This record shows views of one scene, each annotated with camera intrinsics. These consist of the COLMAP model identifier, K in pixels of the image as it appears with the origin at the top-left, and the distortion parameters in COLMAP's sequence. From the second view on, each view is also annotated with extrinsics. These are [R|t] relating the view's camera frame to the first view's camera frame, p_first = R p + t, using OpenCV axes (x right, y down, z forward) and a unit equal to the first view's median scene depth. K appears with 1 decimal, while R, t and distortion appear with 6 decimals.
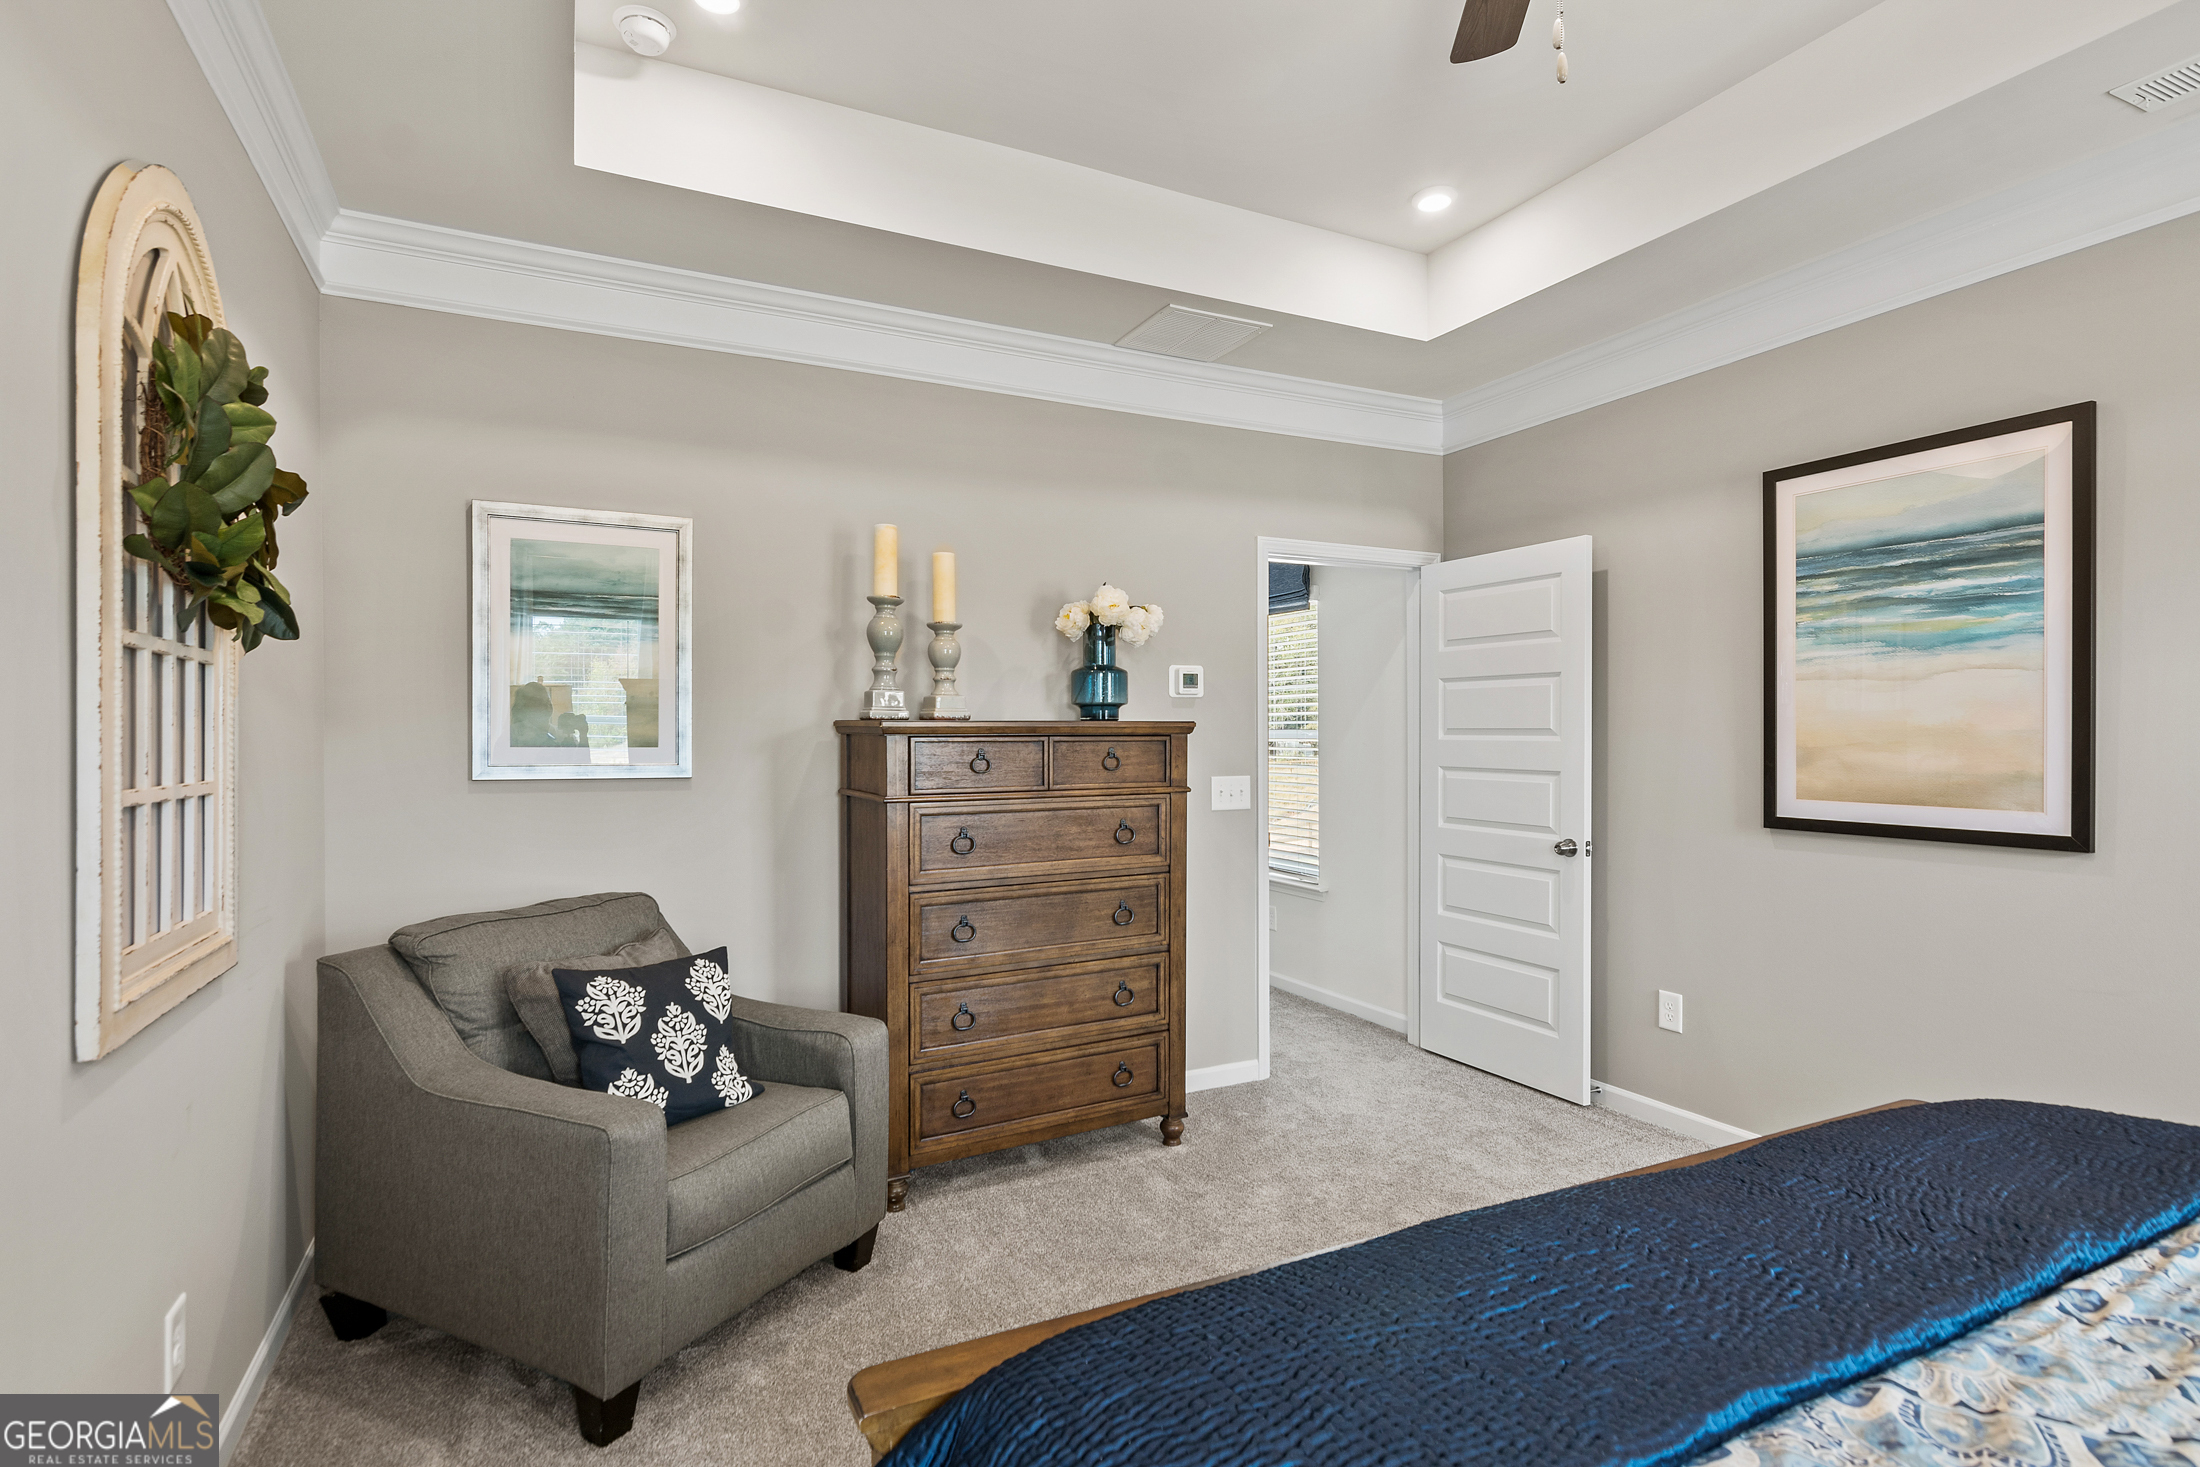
lens RADIAL K [[1070.9, 0, 1100.9], [0, 1070.9, 735.0], [0, 0, 1]] dist [0.001659, 0.000726]
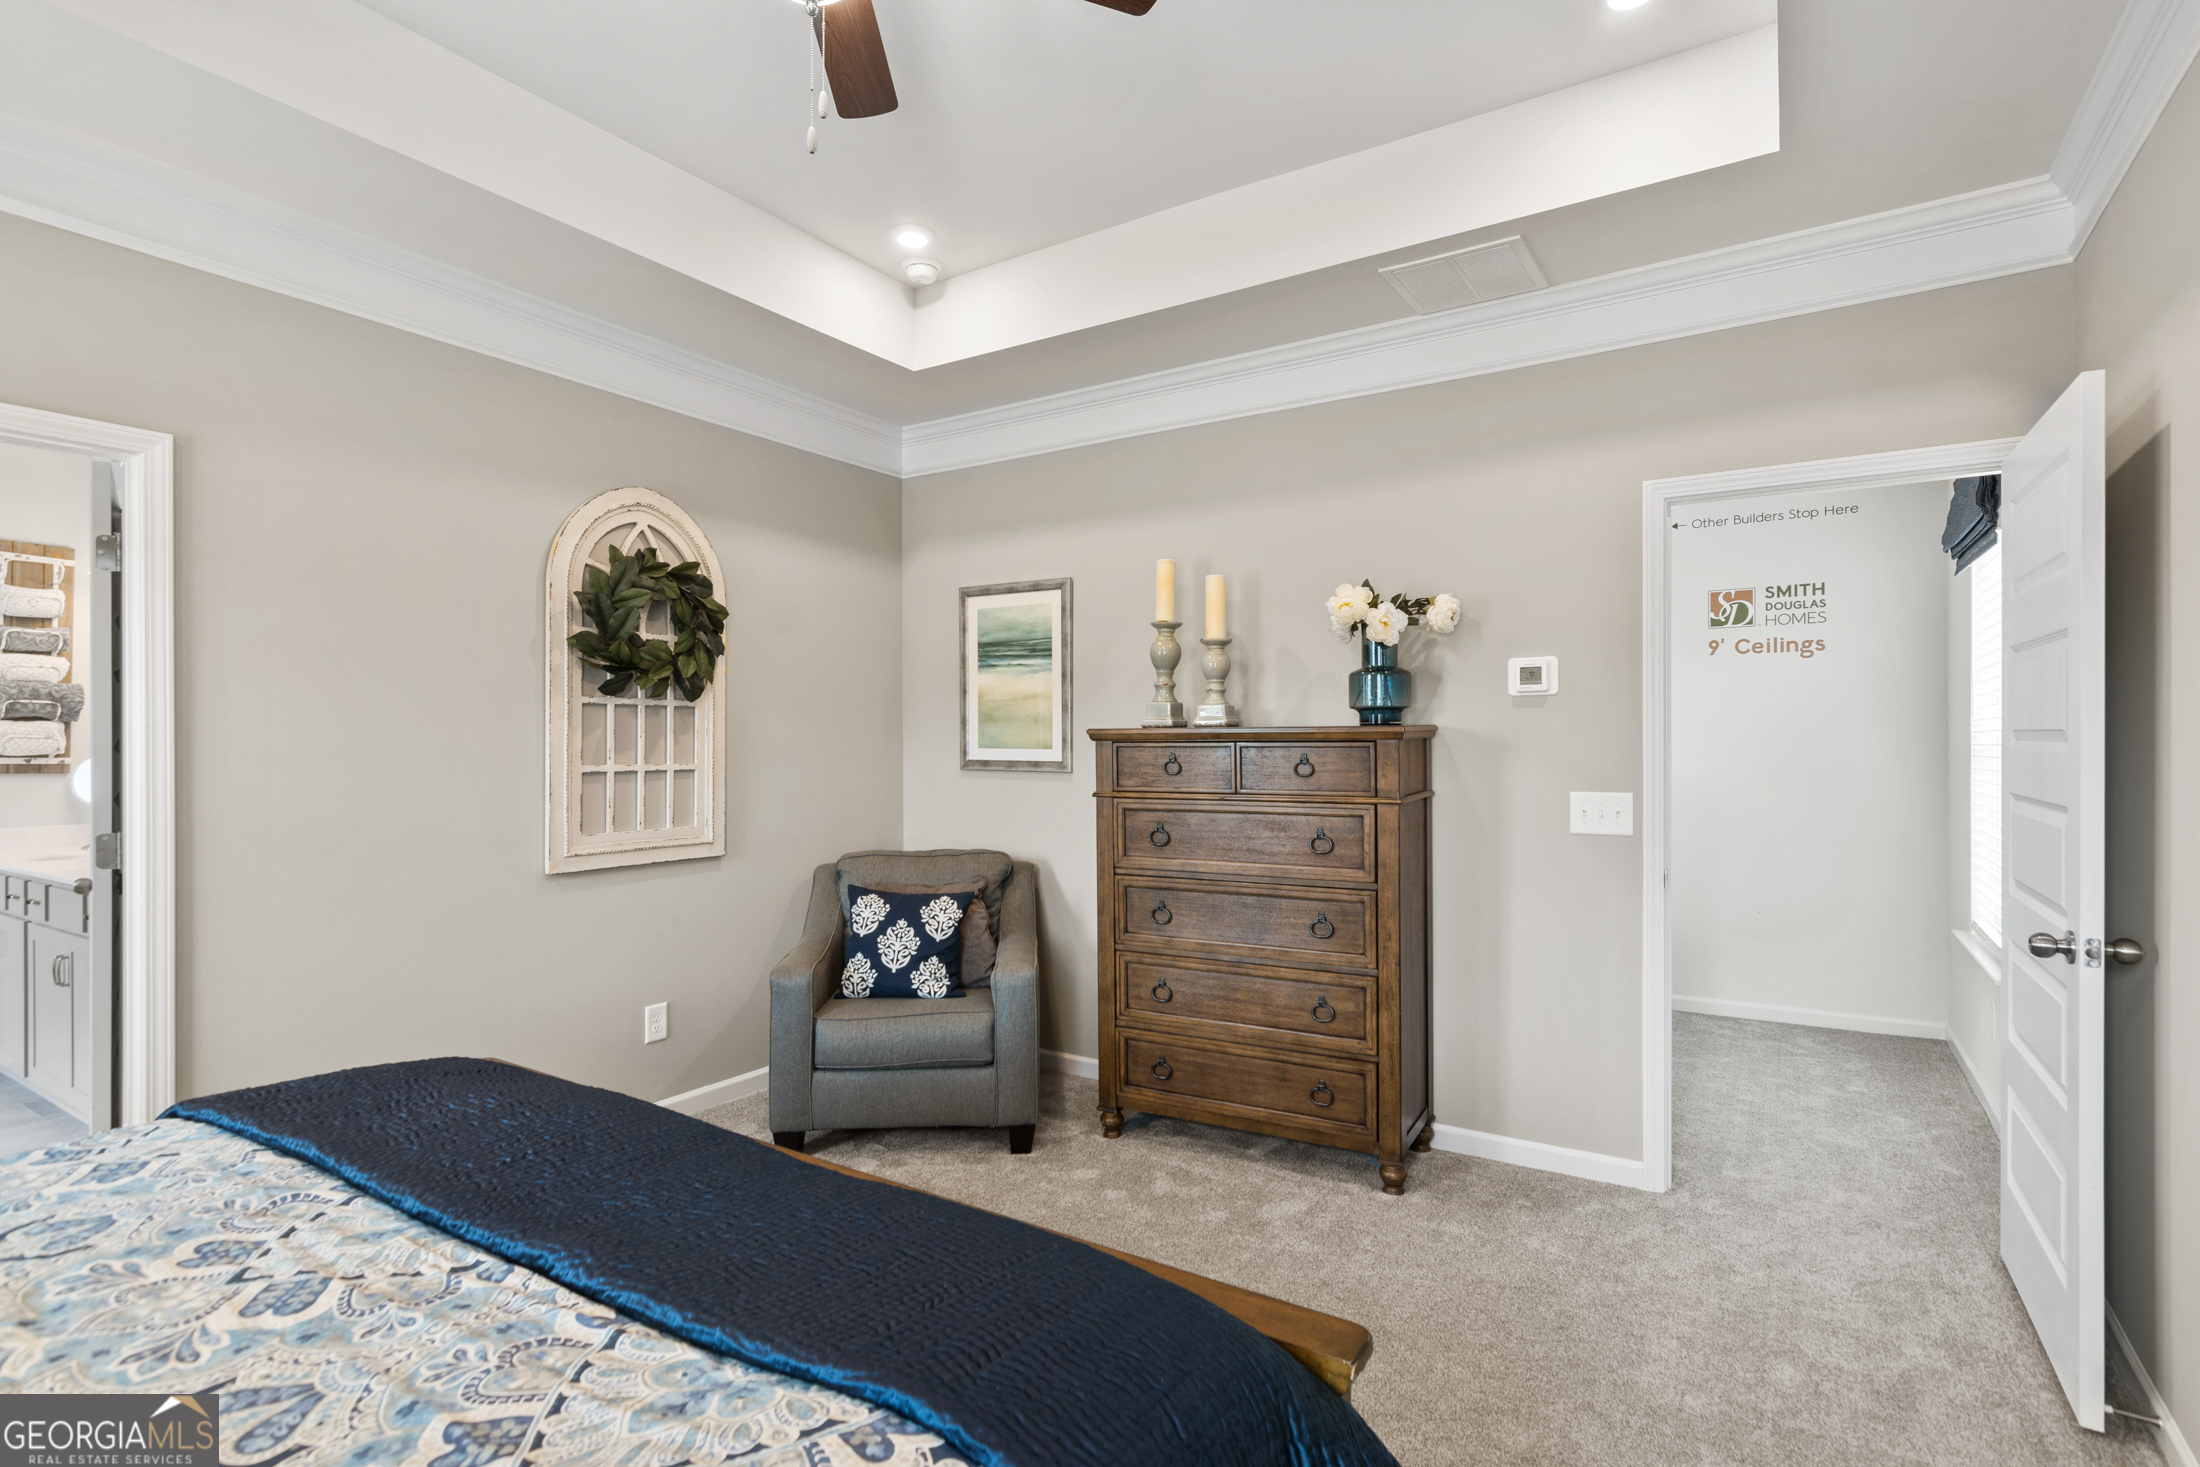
lens RADIAL K [[1070.9, 0, 1102.4], [0, 1070.9, 735.9], [0, 0, 1]] dist [0.001659, 0.000726]
pose [[0.517157, -0.001535, -0.855889, 0.758099], [0.002309, 0.999997, -0.000399, -0.004649], [0.855887, -0.001770, 0.517159, 0.339519]]
